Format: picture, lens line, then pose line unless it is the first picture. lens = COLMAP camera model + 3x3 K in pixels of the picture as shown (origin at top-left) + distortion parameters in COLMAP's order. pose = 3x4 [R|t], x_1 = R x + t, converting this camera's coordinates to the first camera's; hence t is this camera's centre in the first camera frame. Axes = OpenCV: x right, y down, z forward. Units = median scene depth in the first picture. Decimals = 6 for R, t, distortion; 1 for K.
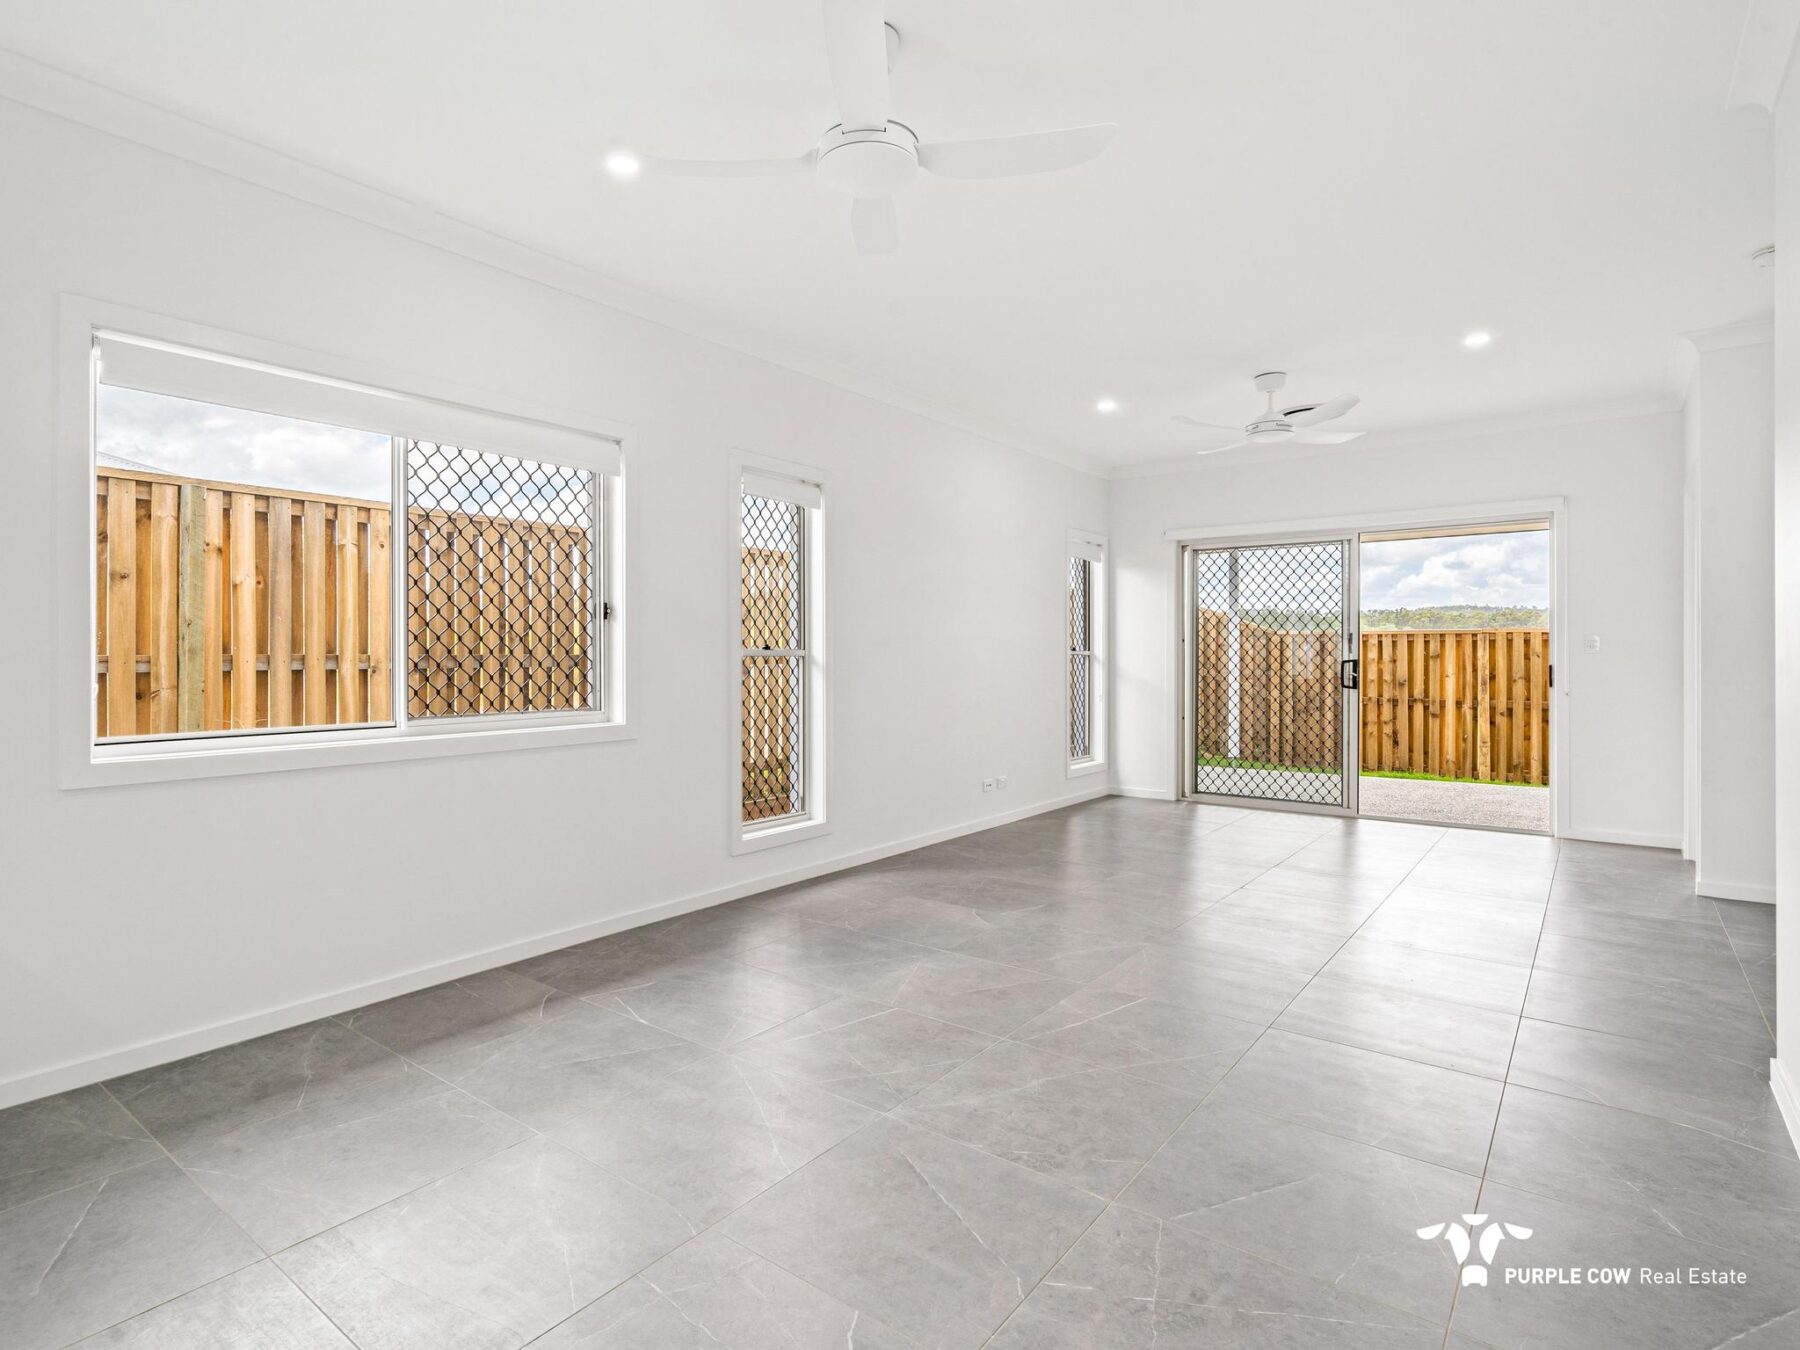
lens RADIAL K [[919.2, 0, 896.7], [0, 919.2, 672.4], [0, 0, 1]] dist [0.007475, 0.001427]
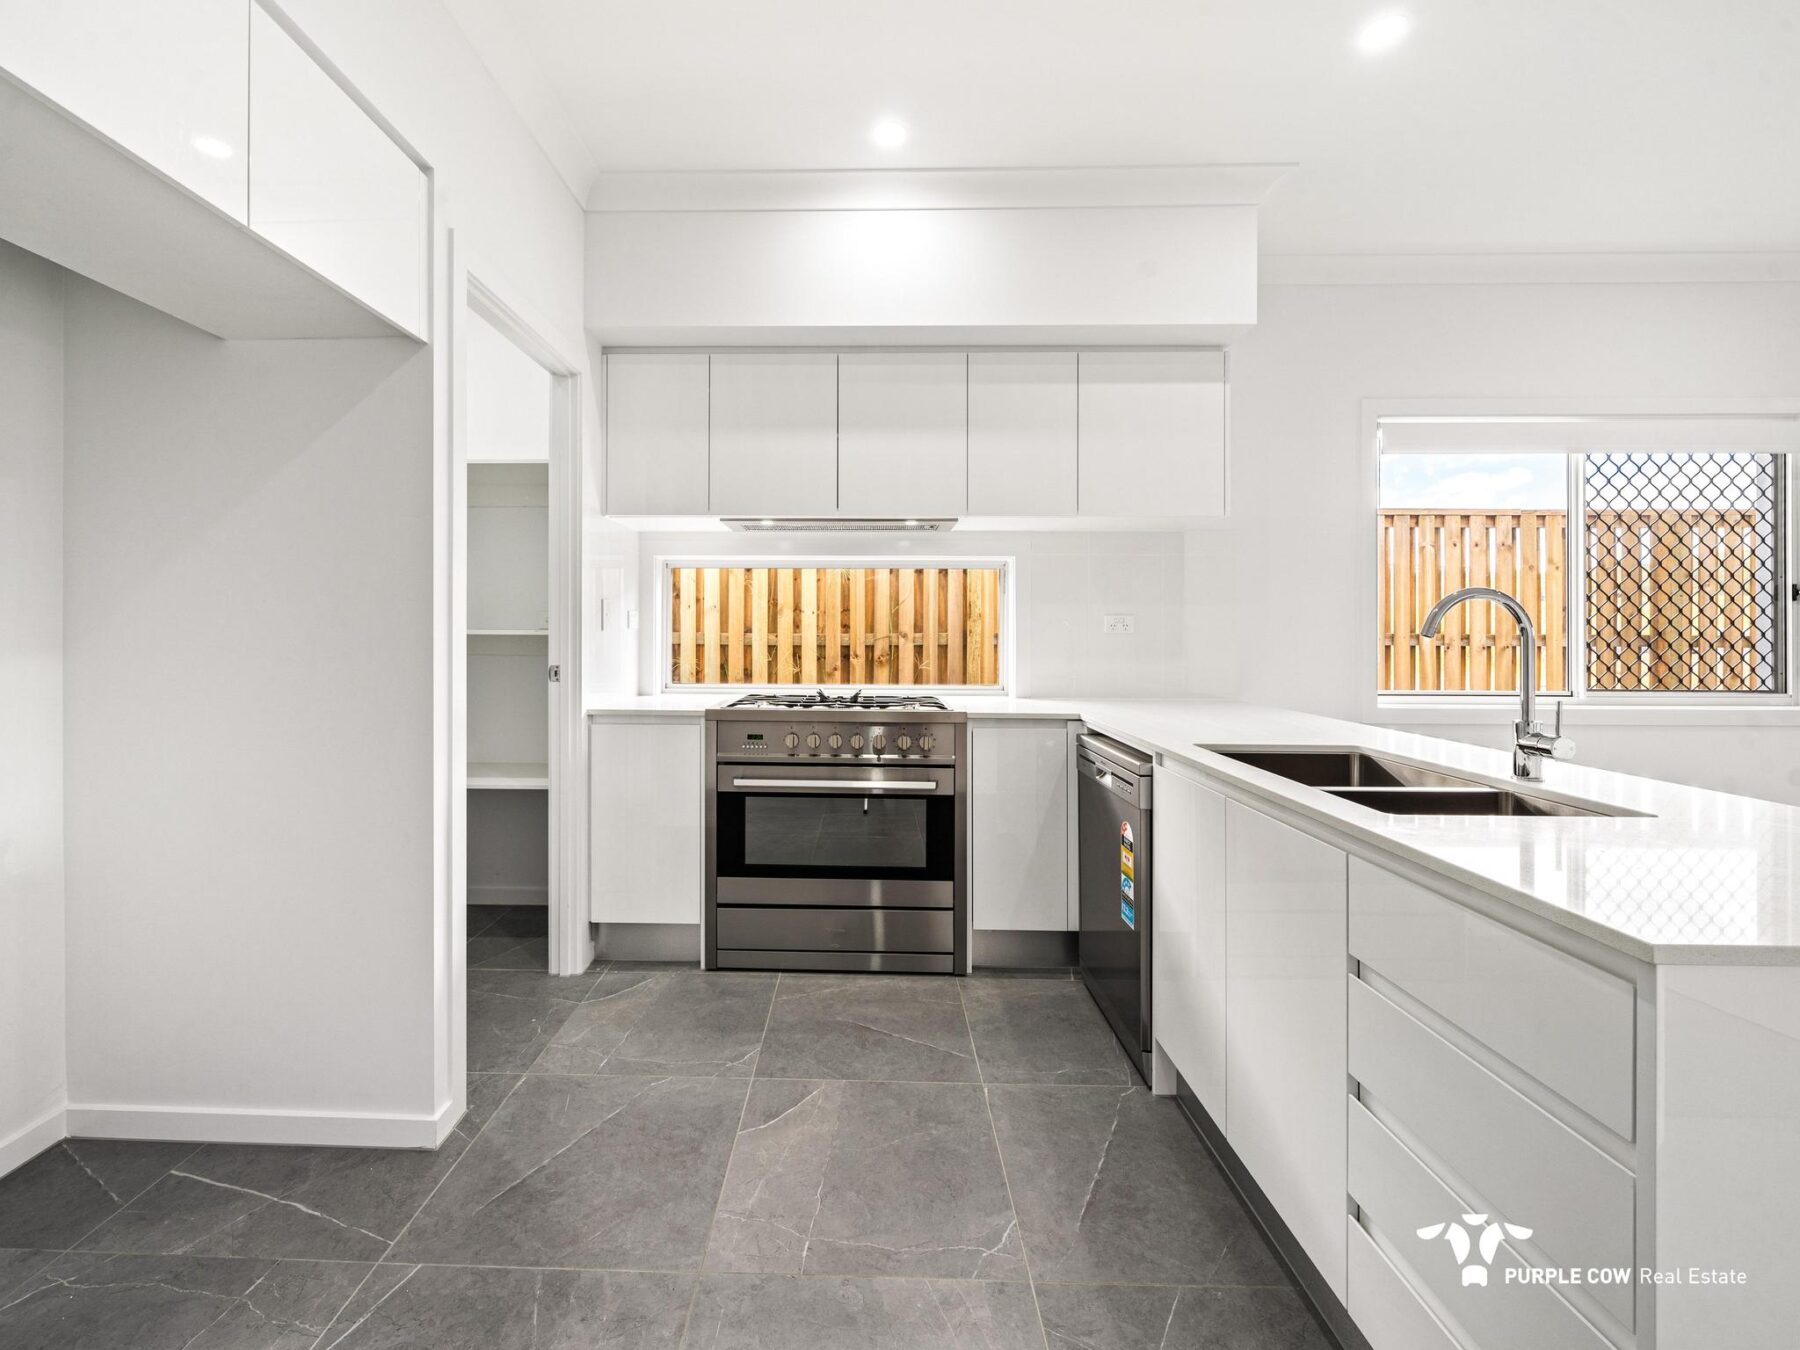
lens RADIAL K [[786.3, 0, 879.2], [0, 786.3, 625.2], [0, 0, 1]] dist [-0.004656, -0.000509]
pose [[0.595013, -0.000038, -0.803716, -0.263649], [-0.023764, 0.999562, -0.017641, 0.006419], [0.803364, 0.029596, 0.594752, -0.320980]]
